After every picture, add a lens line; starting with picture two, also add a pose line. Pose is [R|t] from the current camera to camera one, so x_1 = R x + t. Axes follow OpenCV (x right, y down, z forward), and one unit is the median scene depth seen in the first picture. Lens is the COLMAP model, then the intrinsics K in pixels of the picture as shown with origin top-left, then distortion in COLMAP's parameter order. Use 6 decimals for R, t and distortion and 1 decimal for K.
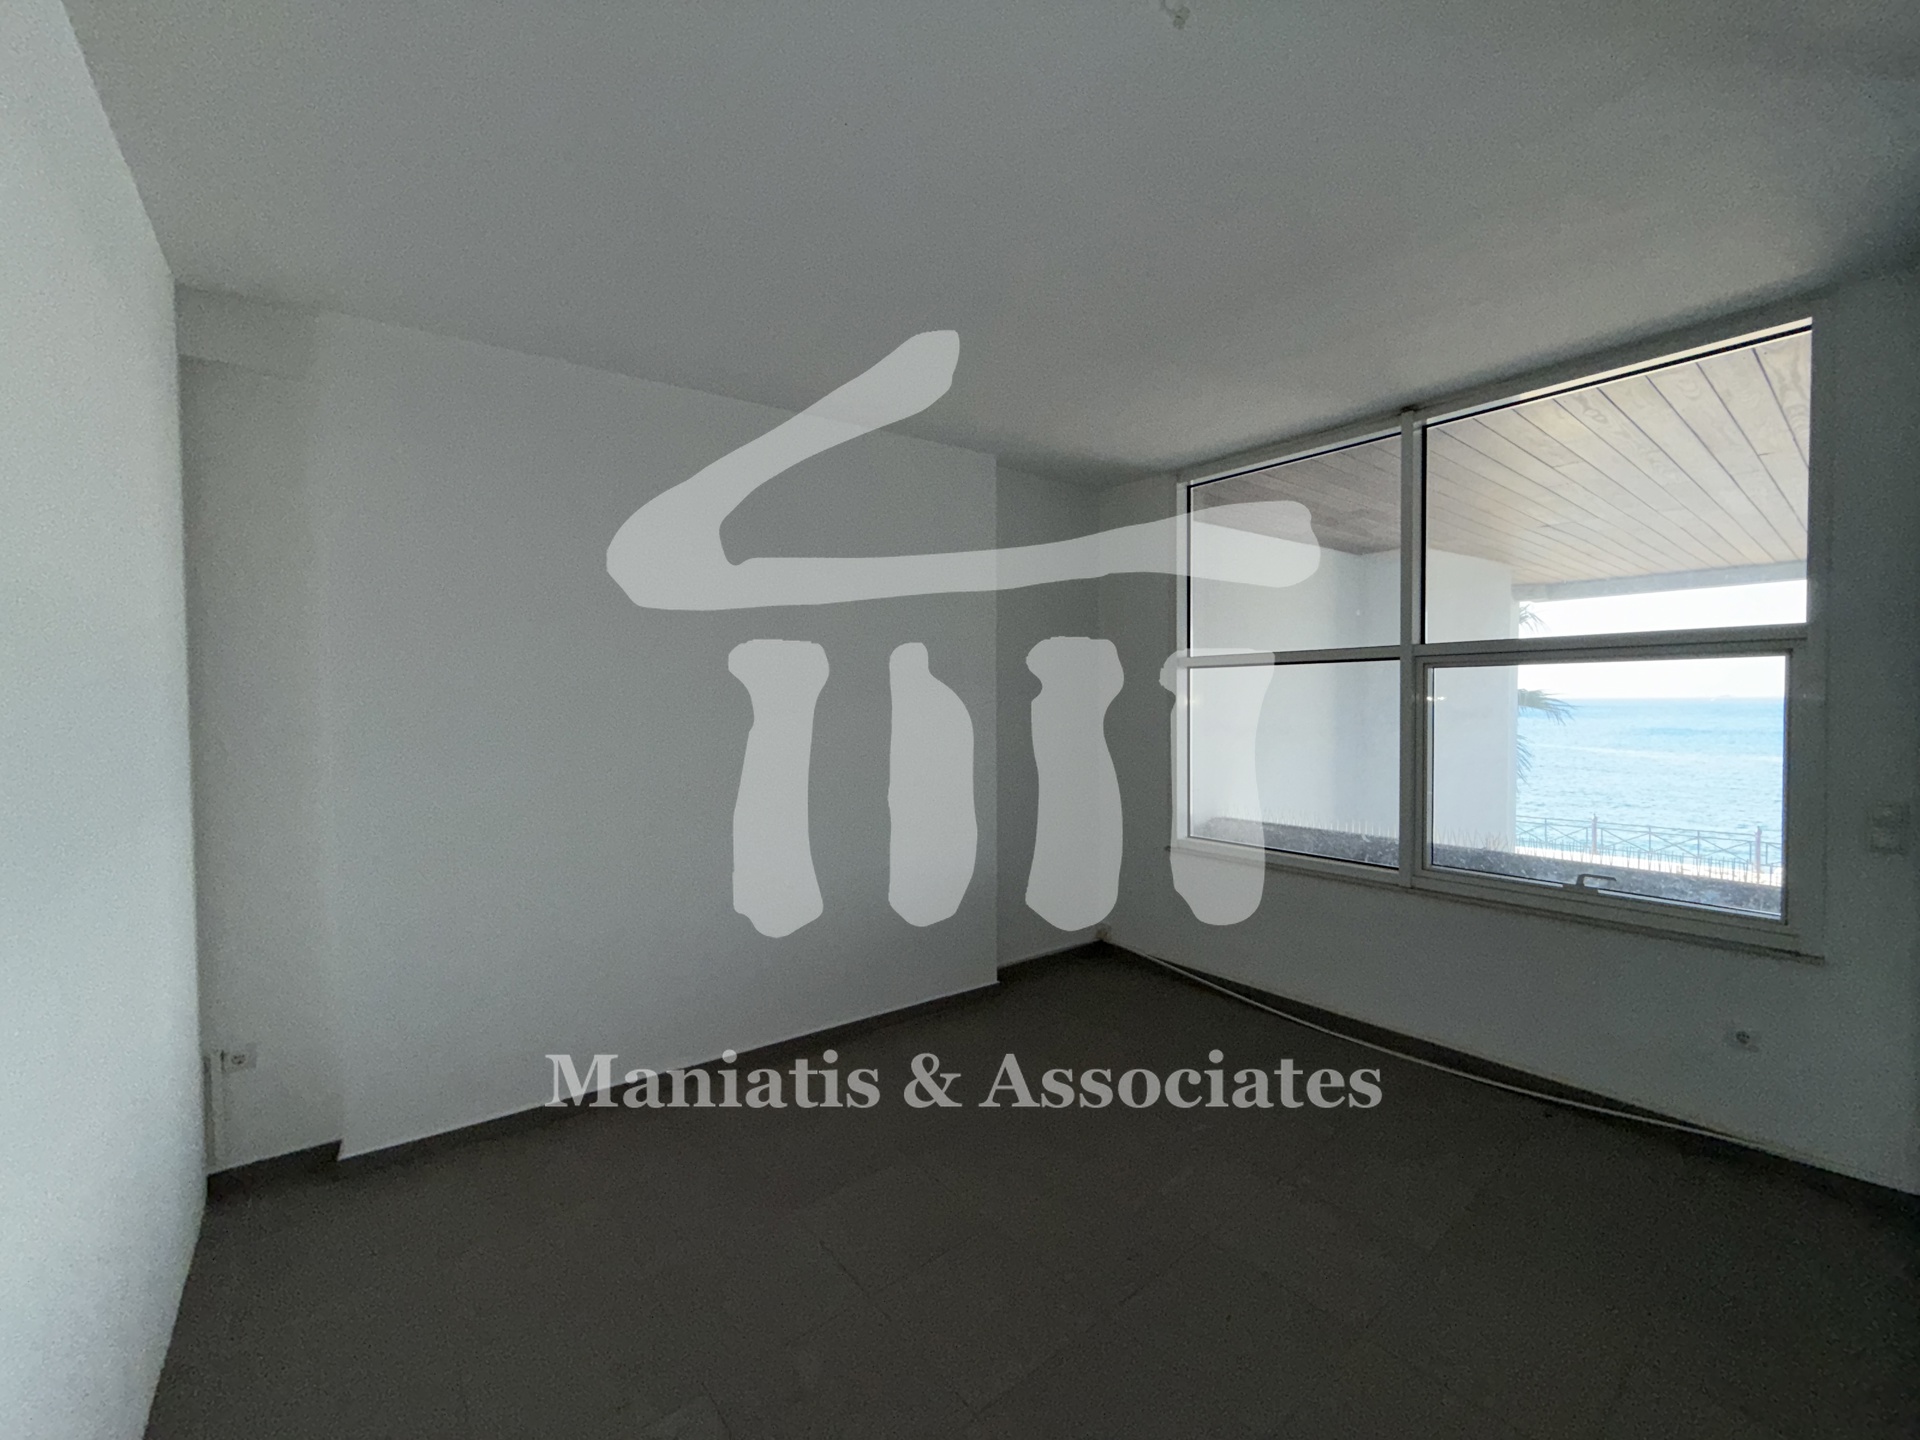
lens RADIAL K [[763.5, 0, 954.3], [0, 763.5, 719.6], [0, 0, 1]] dist [0.000246, 0.000122]
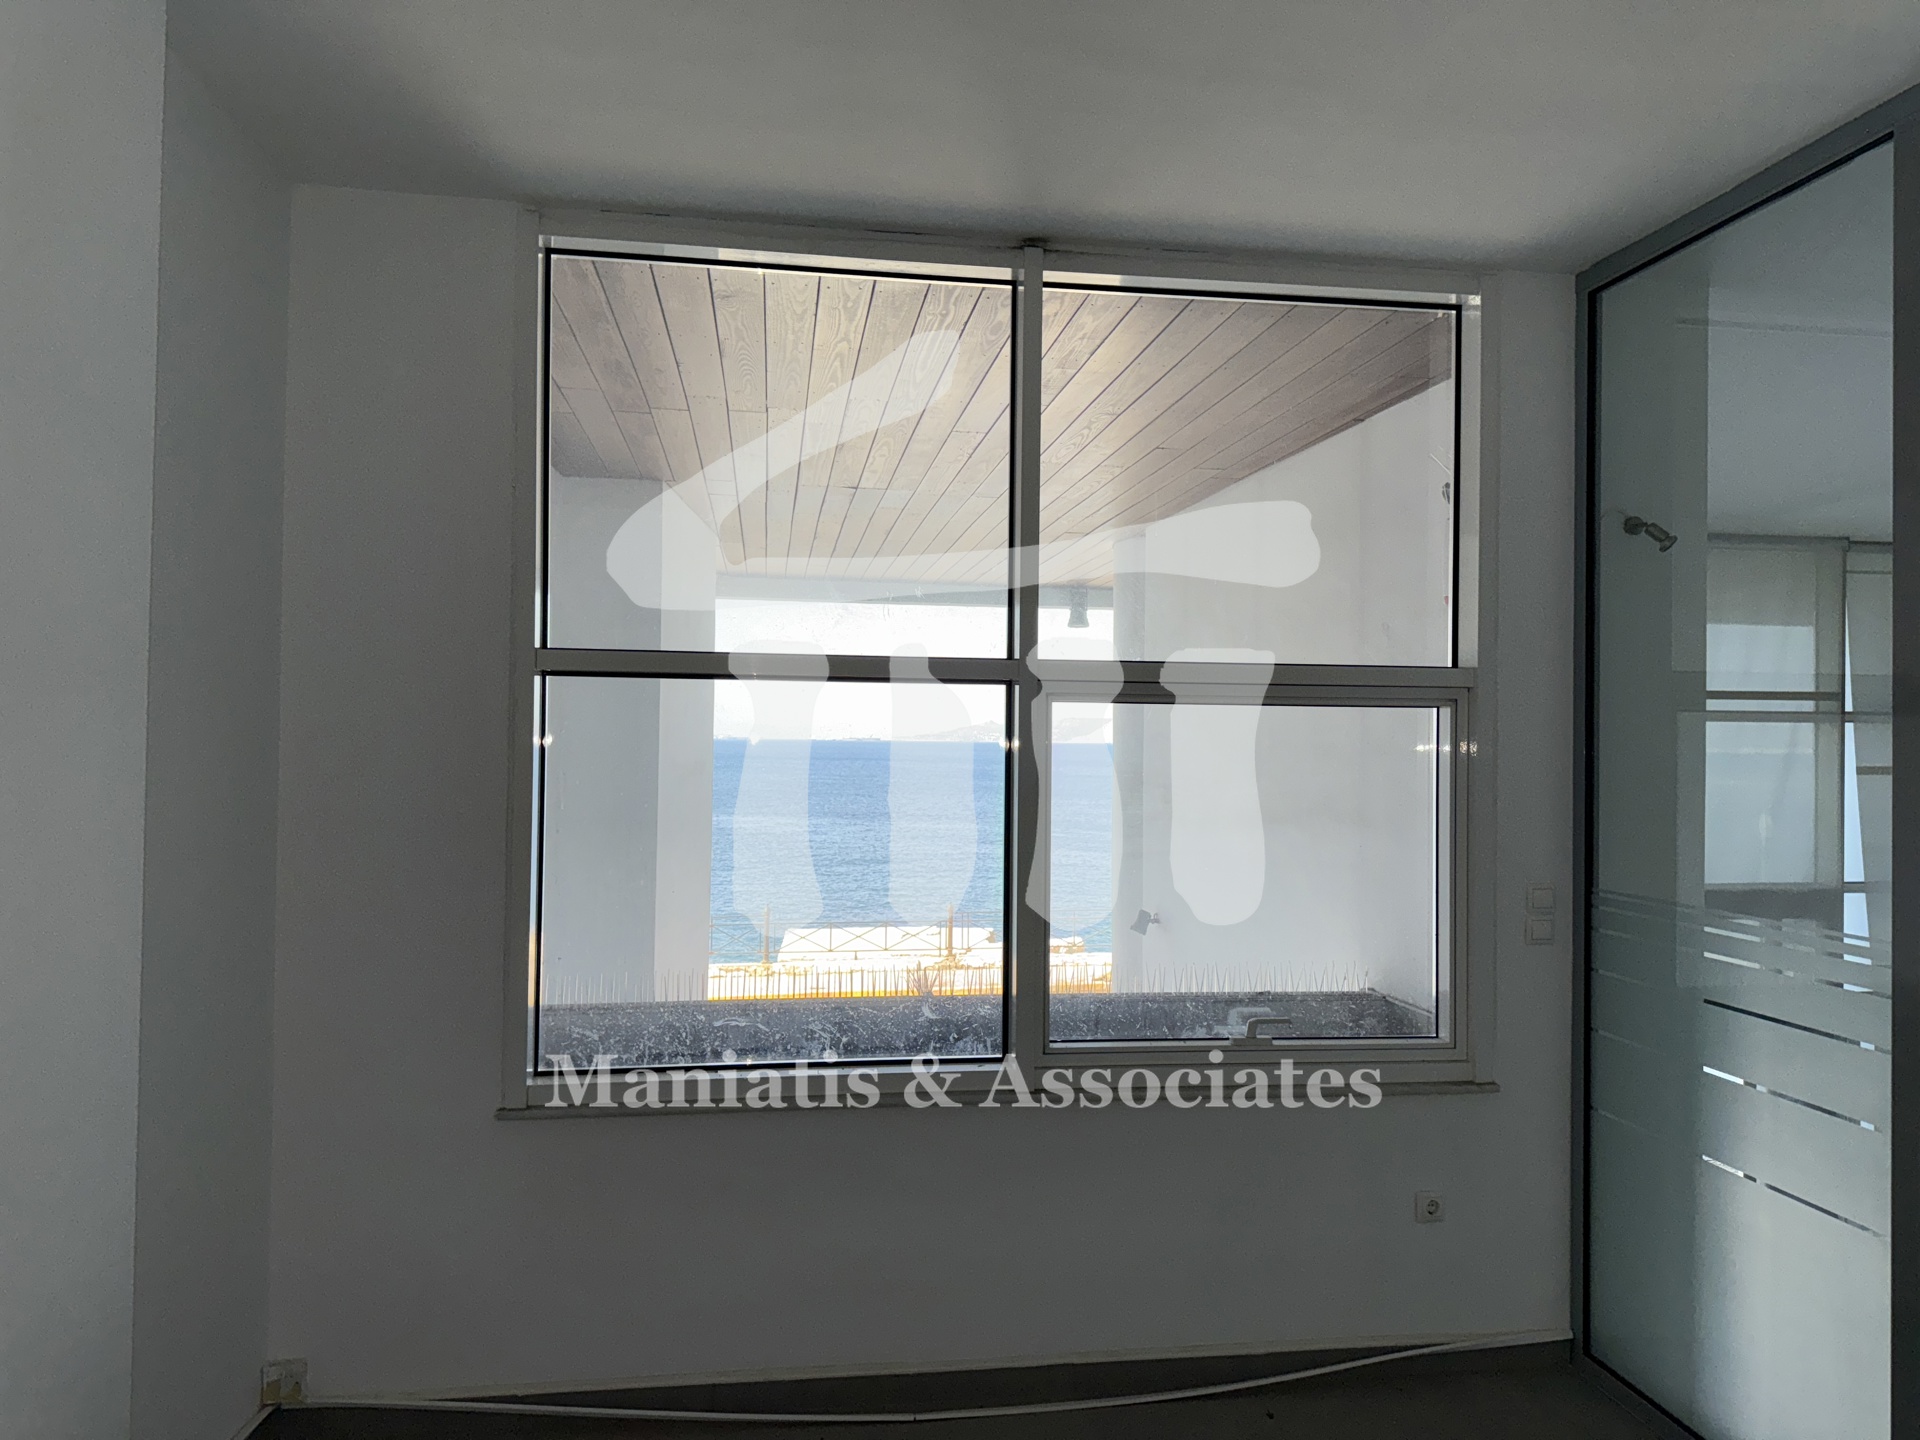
lens RADIAL K [[1421.6, 0, 960.0], [0, 1421.6, 720.0], [0, 0, 1]] dist [0.098128, -0.133225]
pose [[0.504665, 0.019287, 0.863100, -0.336776], [0.003848, 0.999690, -0.024589, -0.026263], [-0.863307, 0.015731, 0.504435, 0.502045]]
